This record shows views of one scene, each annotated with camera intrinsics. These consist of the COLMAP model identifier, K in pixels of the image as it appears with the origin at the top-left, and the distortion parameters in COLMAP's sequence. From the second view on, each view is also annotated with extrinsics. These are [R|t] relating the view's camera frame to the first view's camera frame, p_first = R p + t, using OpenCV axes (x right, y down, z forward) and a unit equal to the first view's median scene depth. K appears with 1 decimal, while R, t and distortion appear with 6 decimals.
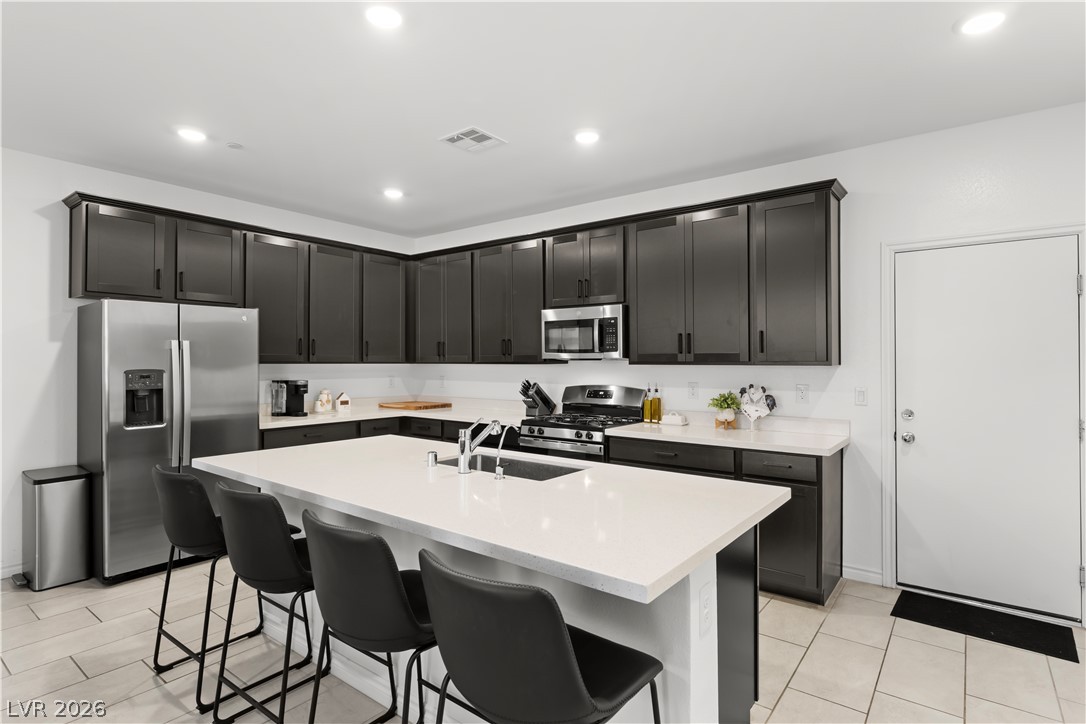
lens RADIAL K [[563.8, 0, 537.1], [0, 563.8, 358.4], [0, 0, 1]] dist [-0.000507, -0.000051]
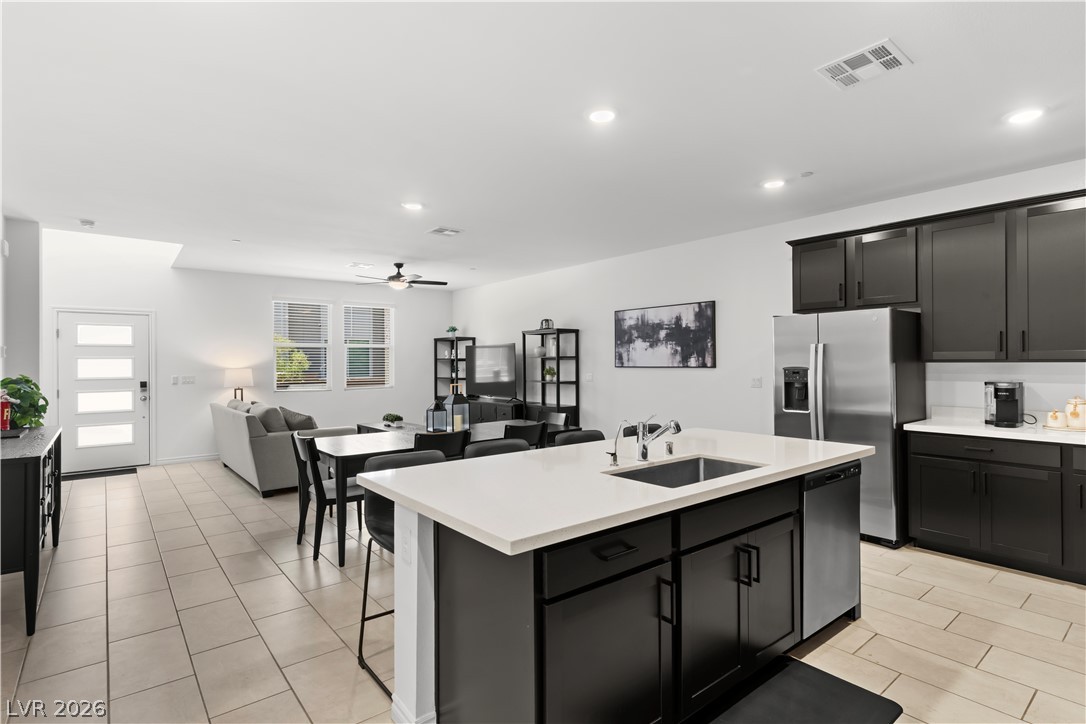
lens RADIAL K [[539.6, 0, 548.7], [0, 539.6, 364.6], [0, 0, 1]] dist [0.003260, 0.001218]
pose [[-0.224131, 0.005664, -0.974543, 0.575803], [0.014894, 0.999886, 0.002386, 0.001318], [0.974445, -0.013980, -0.224190, 0.630888]]
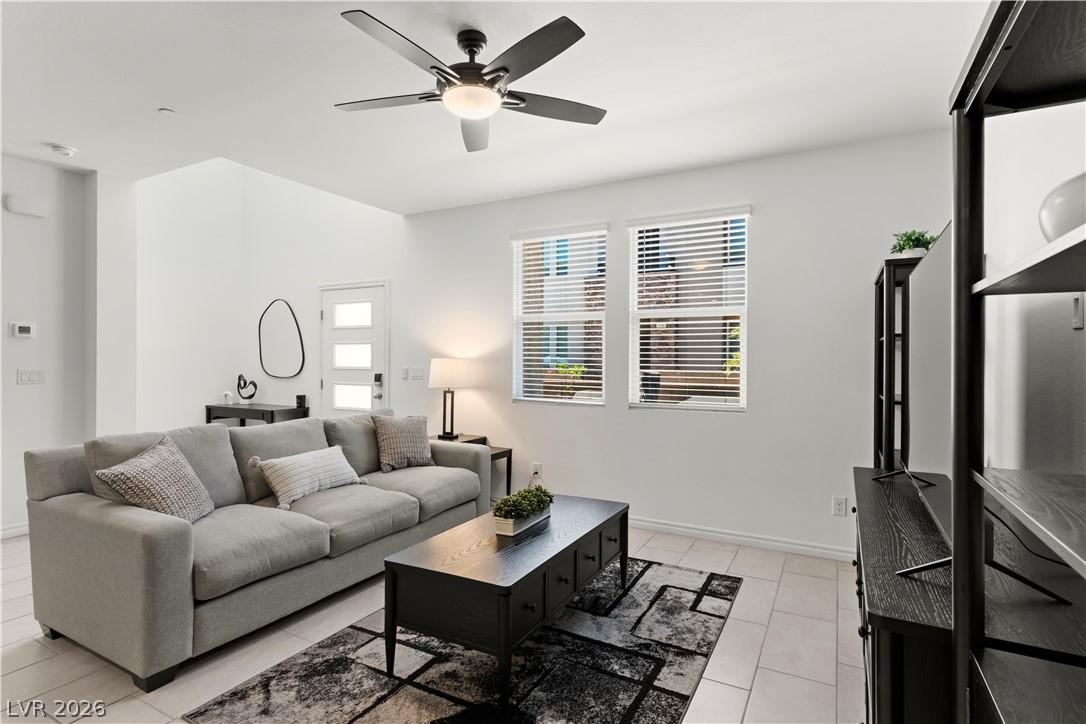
lens RADIAL K [[539.6, 0, 546.0], [0, 539.6, 362.8], [0, 0, 1]] dist [0.003260, 0.001218]
pose [[-0.987550, -0.004832, -0.157228, -1.064870], [-0.004803, 0.999988, -0.000564, 0.012681], [0.157229, 0.000198, -0.987562, 0.328836]]
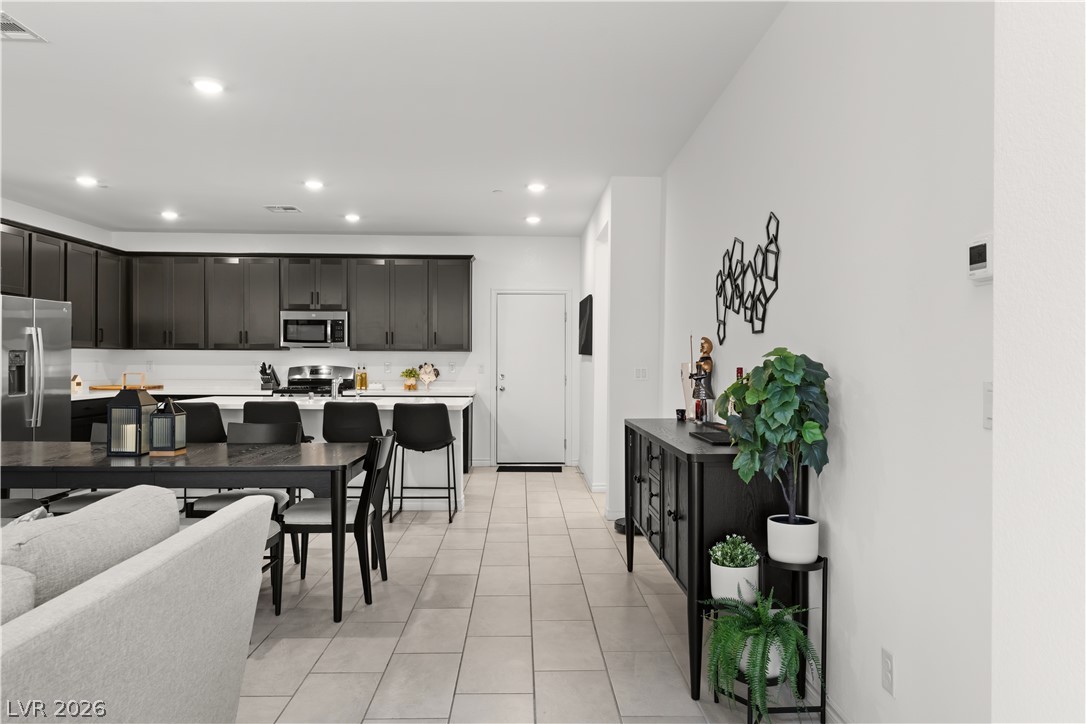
lens RADIAL K [[754.7, 0, 548.5], [0, 754.7, 360.7], [0, 0, 1]] dist [0.007317, -0.003185]
pose [[0.770333, 0.000843, 0.637641, -0.755060], [-0.008546, 0.999923, 0.009003, 0.015259], [-0.637584, -0.012384, 0.770281, -0.952536]]
